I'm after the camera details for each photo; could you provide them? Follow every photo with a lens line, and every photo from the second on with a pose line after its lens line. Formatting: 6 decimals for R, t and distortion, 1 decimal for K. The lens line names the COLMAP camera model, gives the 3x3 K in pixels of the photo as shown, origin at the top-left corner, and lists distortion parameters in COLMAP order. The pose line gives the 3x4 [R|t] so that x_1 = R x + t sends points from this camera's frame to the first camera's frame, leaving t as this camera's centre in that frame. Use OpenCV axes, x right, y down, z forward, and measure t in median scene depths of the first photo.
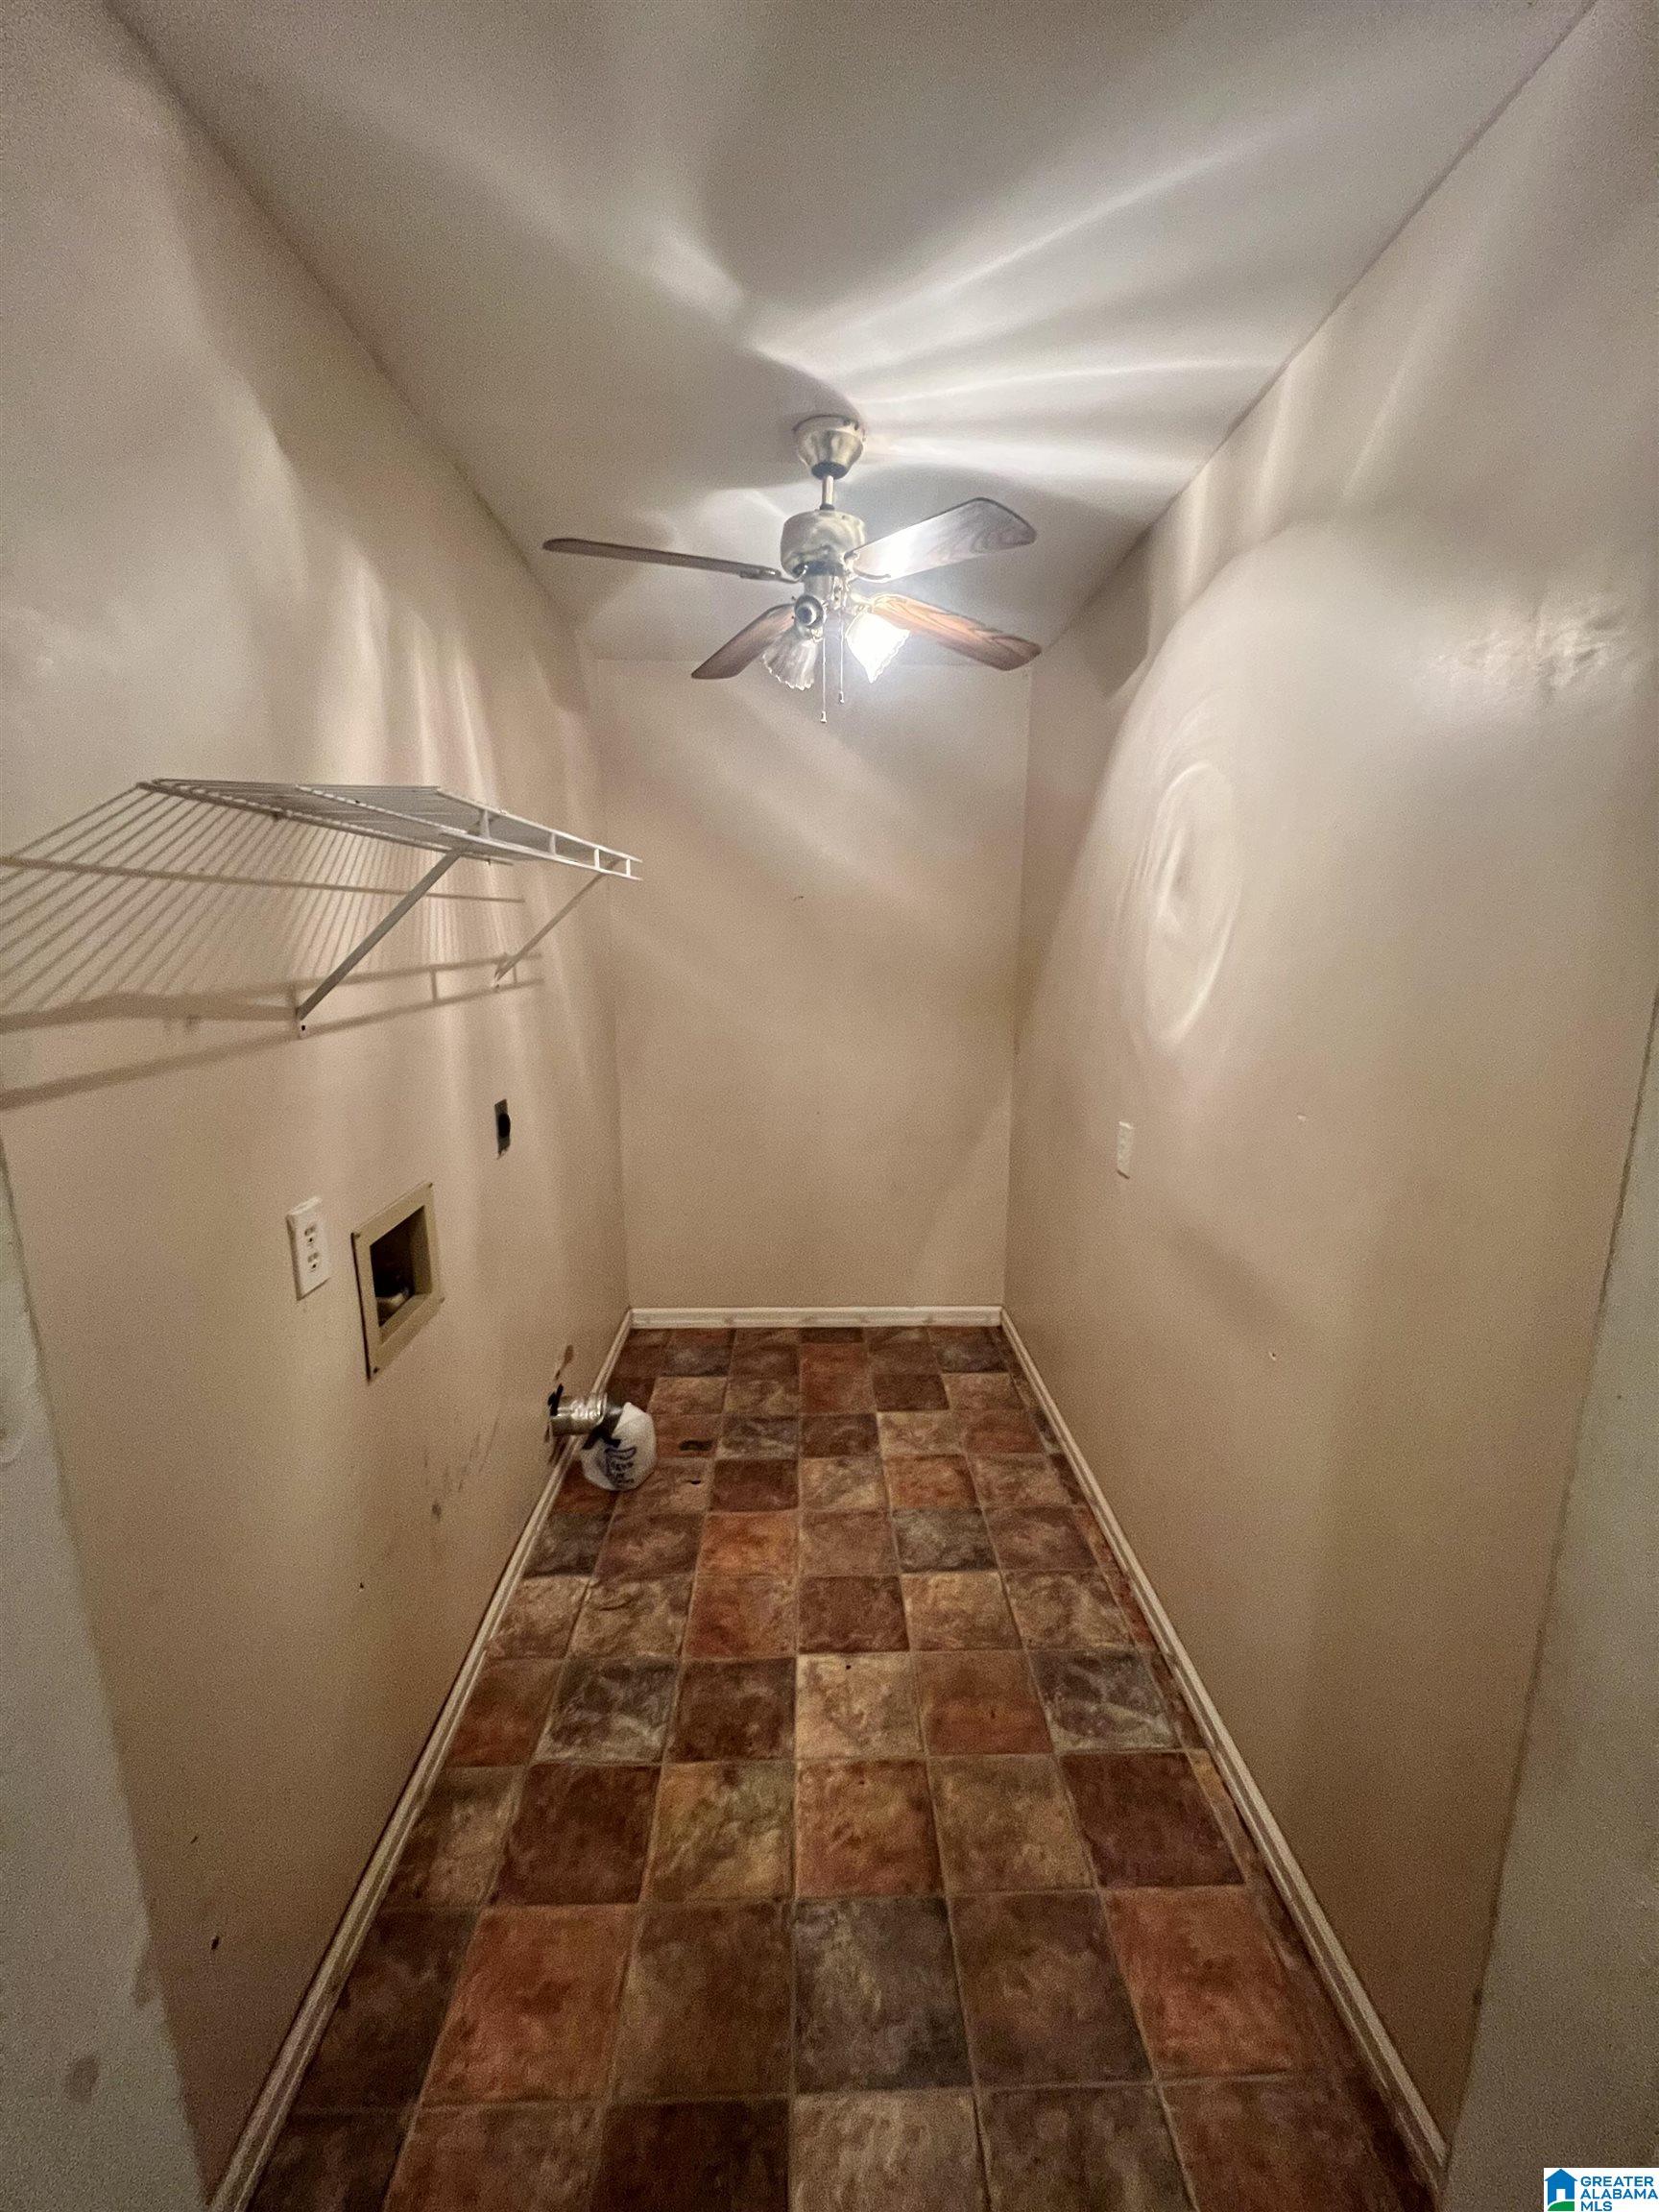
lens RADIAL K [[883.5, 0, 832.5], [0, 883.5, 1110.6], [0, 0, 1]] dist [-0.003236, -0.000606]
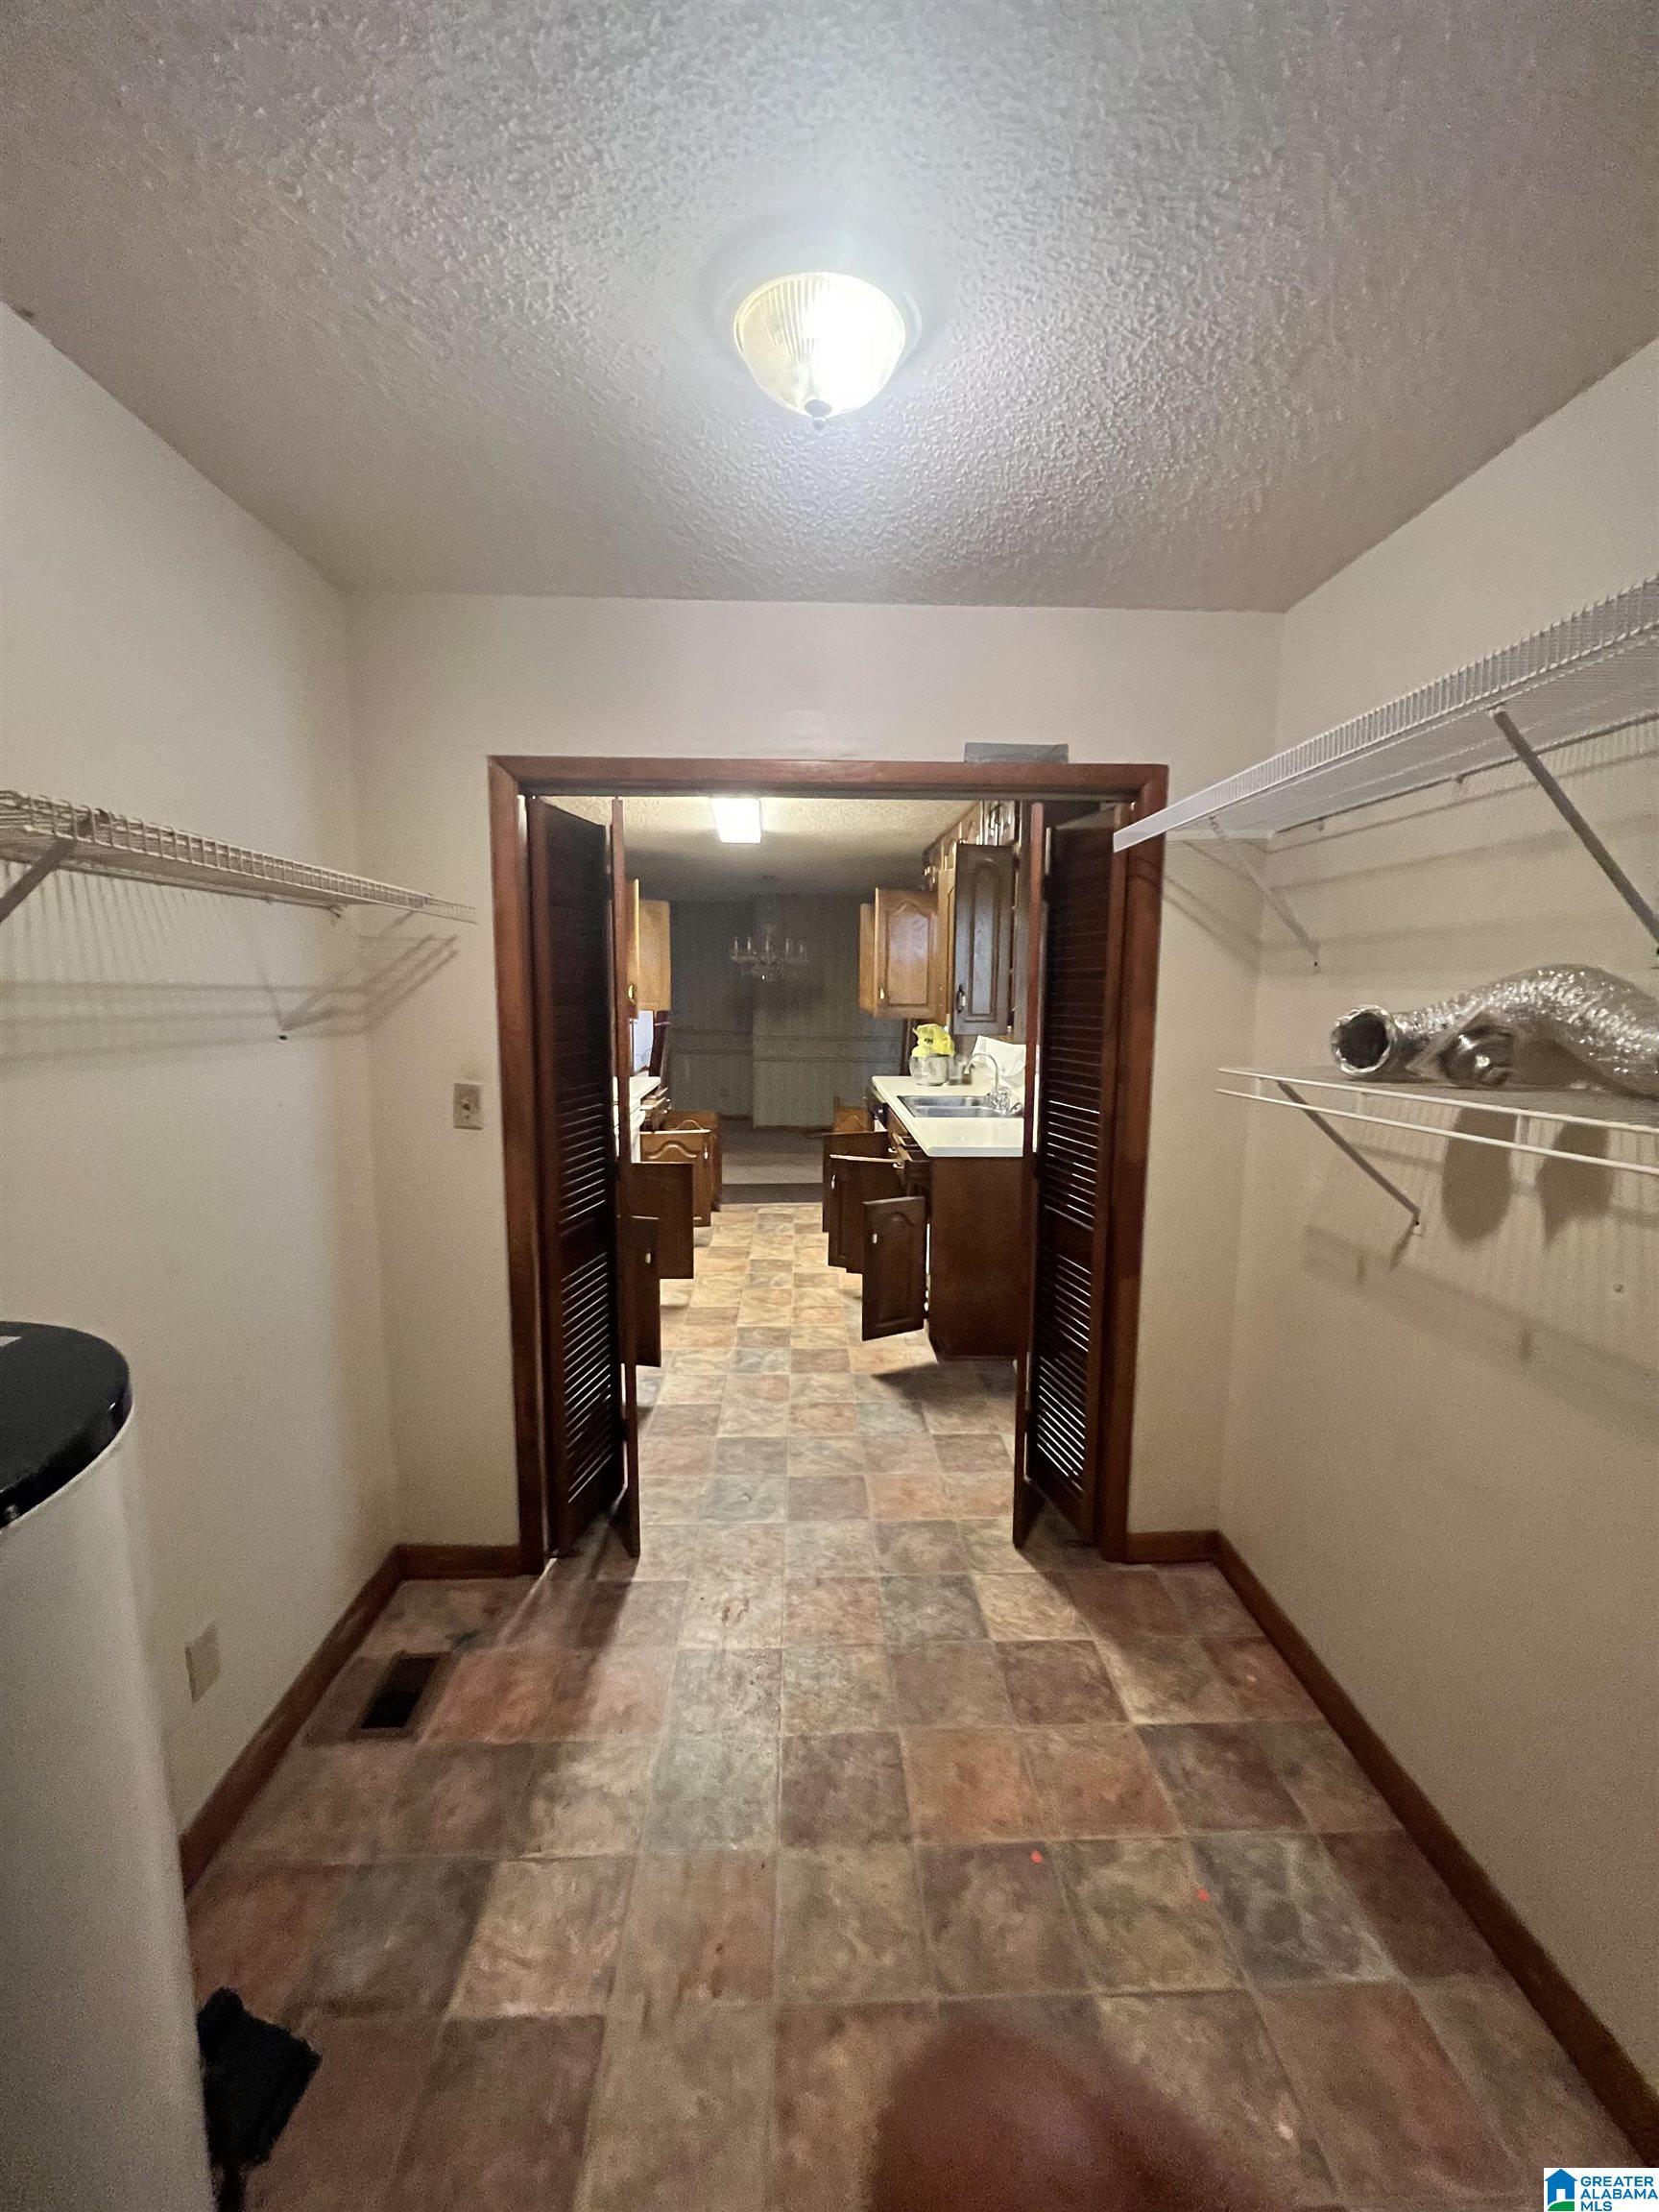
lens RADIAL K [[883.5, 0, 833.0], [0, 883.5, 1069.7], [0, 0, 1]] dist [-0.003236, -0.000606]
pose [[-0.004954, -0.077231, 0.997001, -0.906534], [0.196011, 0.977597, 0.076702, -0.215299], [-0.980589, 0.195803, 0.010296, 1.118146]]
